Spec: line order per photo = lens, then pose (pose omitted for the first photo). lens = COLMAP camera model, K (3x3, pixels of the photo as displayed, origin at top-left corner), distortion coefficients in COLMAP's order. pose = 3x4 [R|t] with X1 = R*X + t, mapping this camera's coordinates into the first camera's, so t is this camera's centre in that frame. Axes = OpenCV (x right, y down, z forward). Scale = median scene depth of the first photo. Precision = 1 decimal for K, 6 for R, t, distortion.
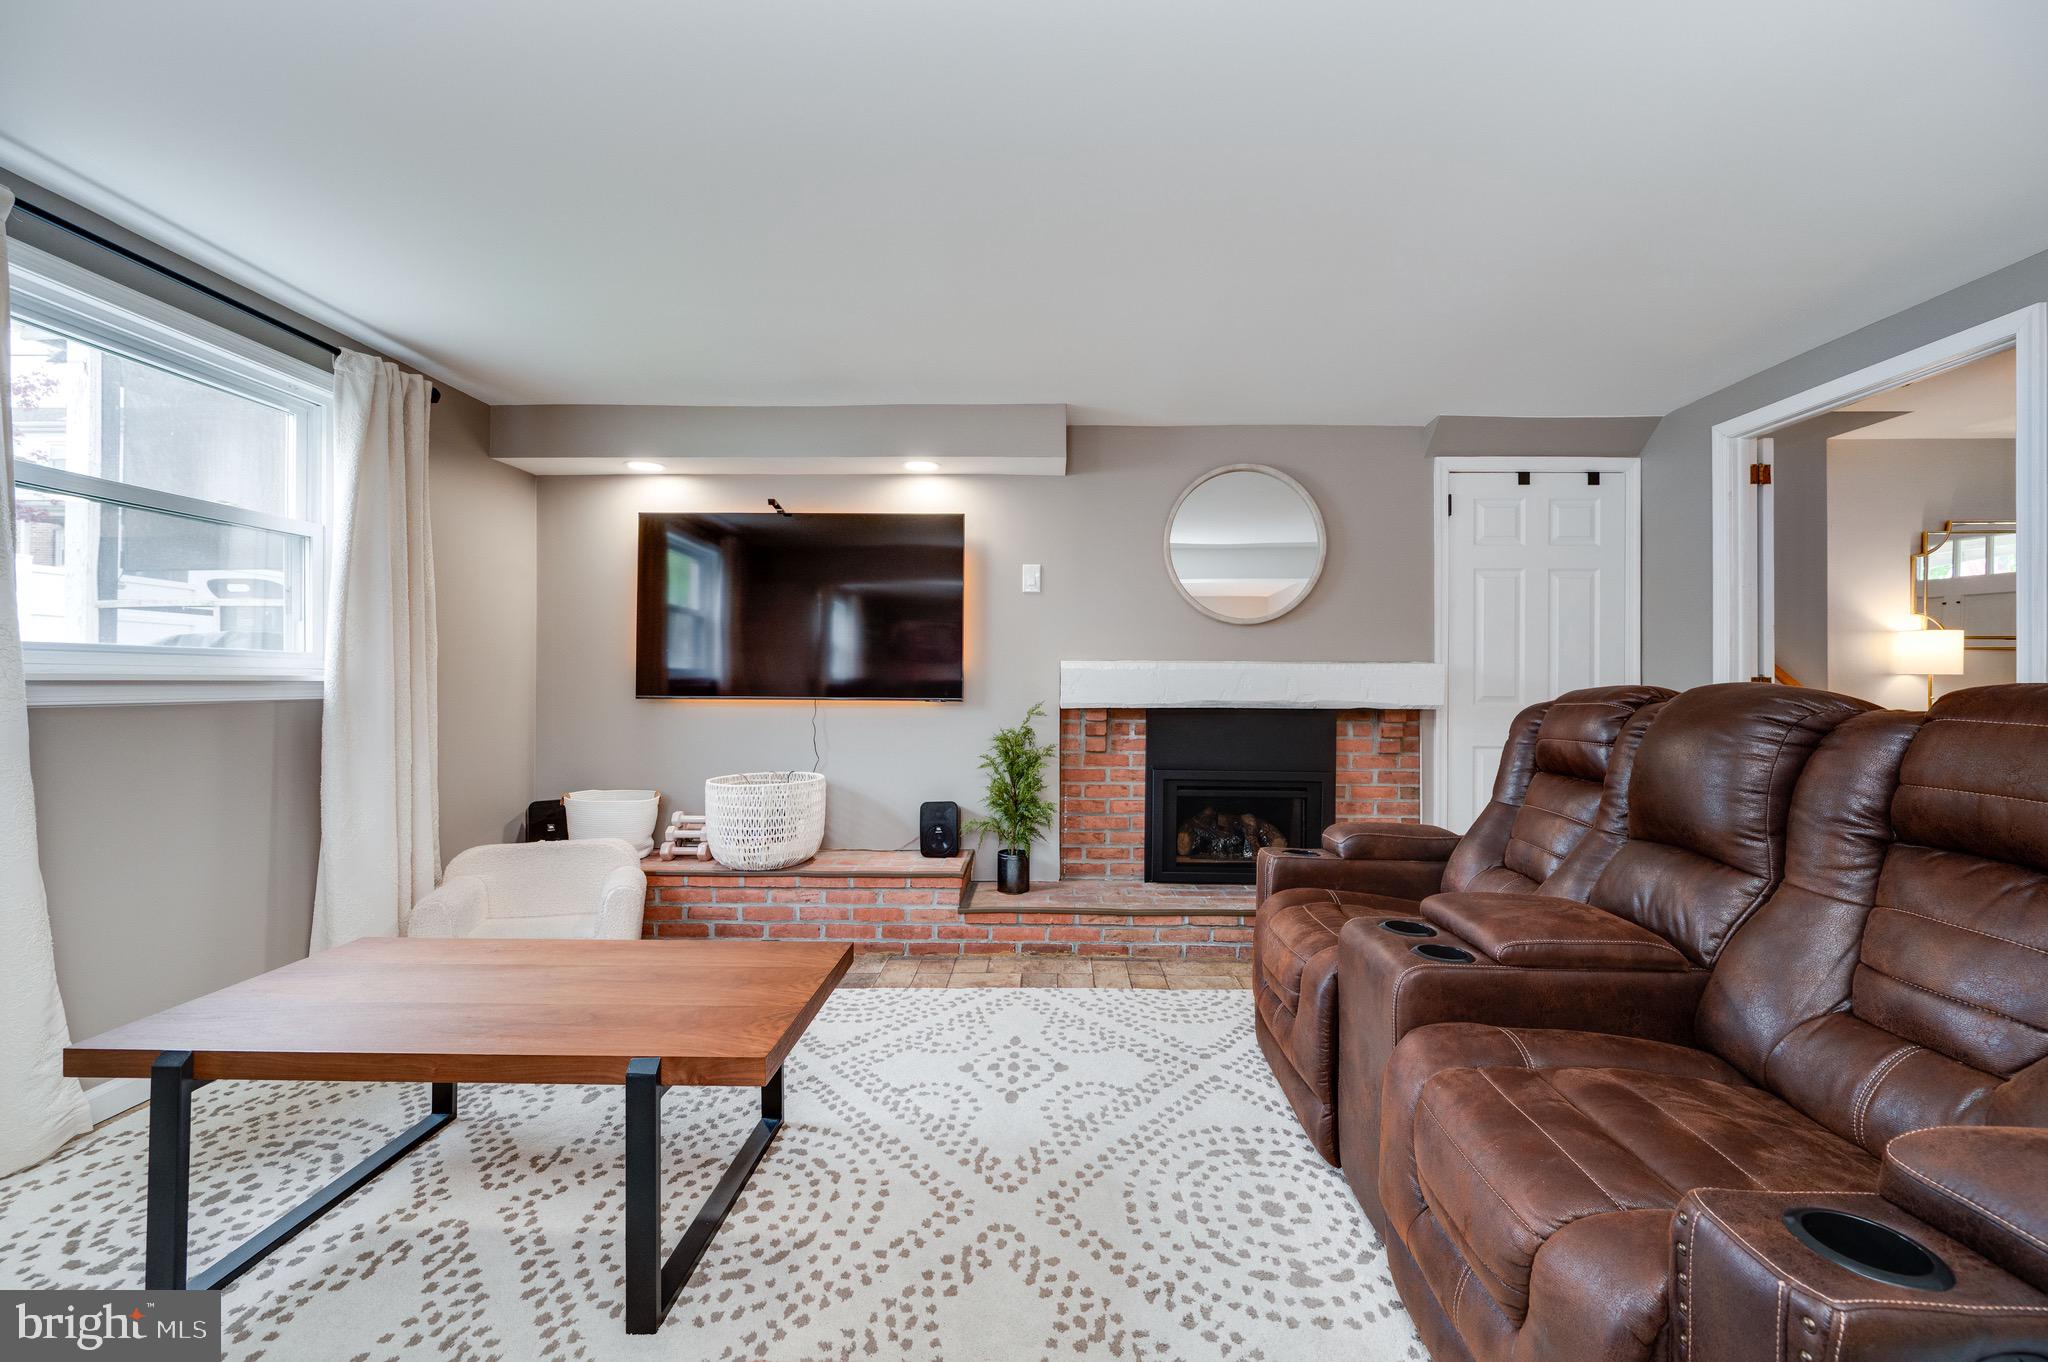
lens RADIAL K [[795.0, 0, 1031.2], [0, 795.0, 683.7], [0, 0, 1]] dist [-0.002929, -0.000263]
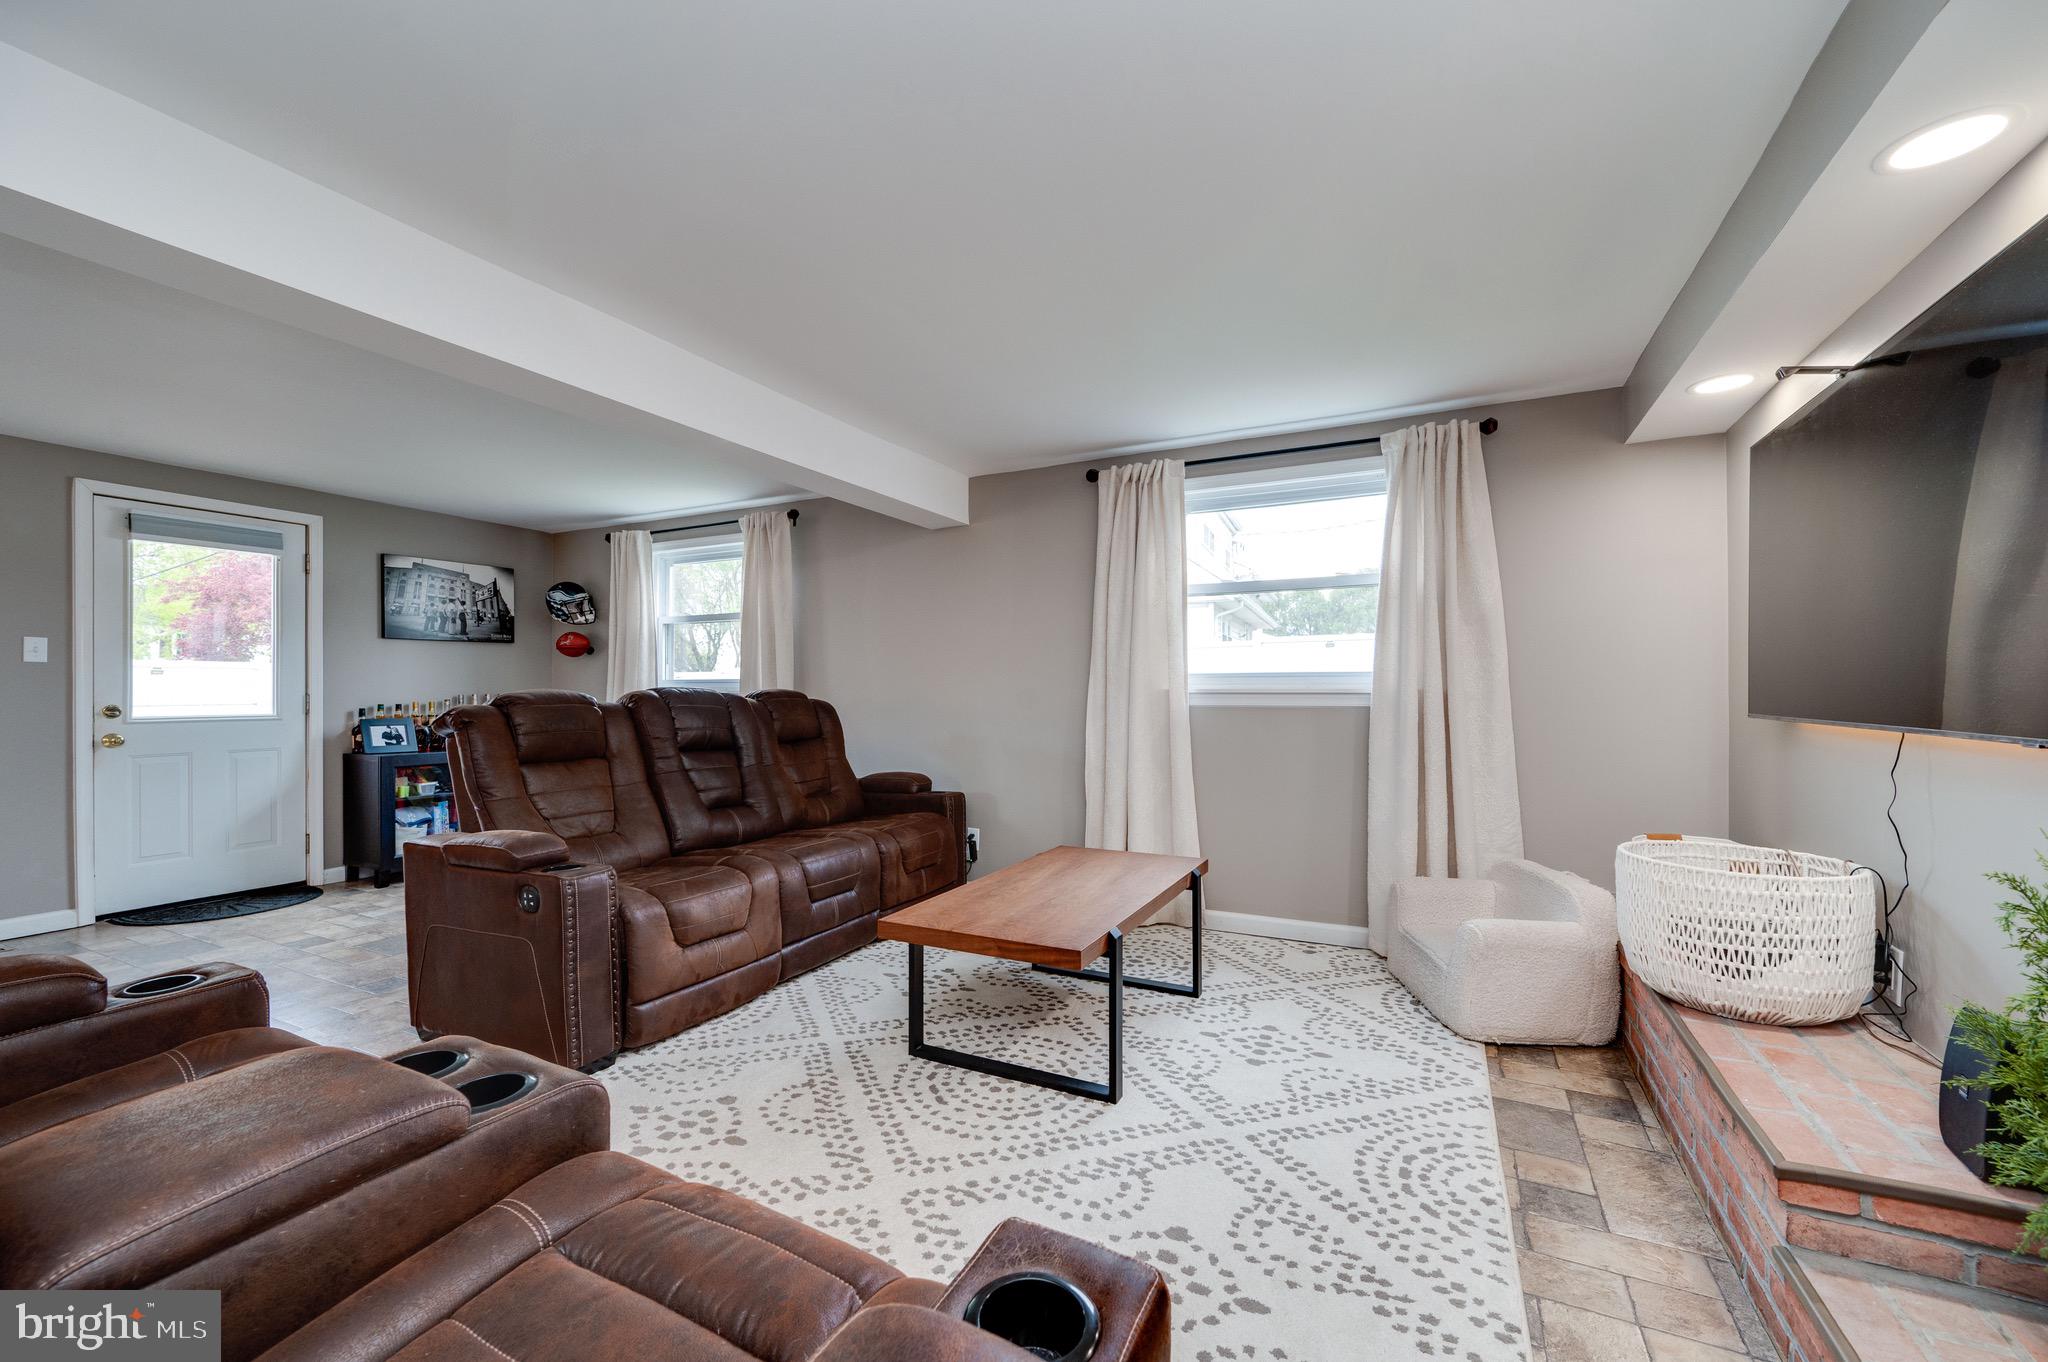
lens RADIAL K [[795.0, 0, 1034.1], [0, 795.0, 694.0], [0, 0, 1]] dist [-0.002929, -0.000263]
pose [[-0.417197, -0.005319, -0.908800, 0.839785], [0.000910, 0.999980, -0.006271, 0.017070], [0.908815, -0.003443, -0.417184, 1.625161]]
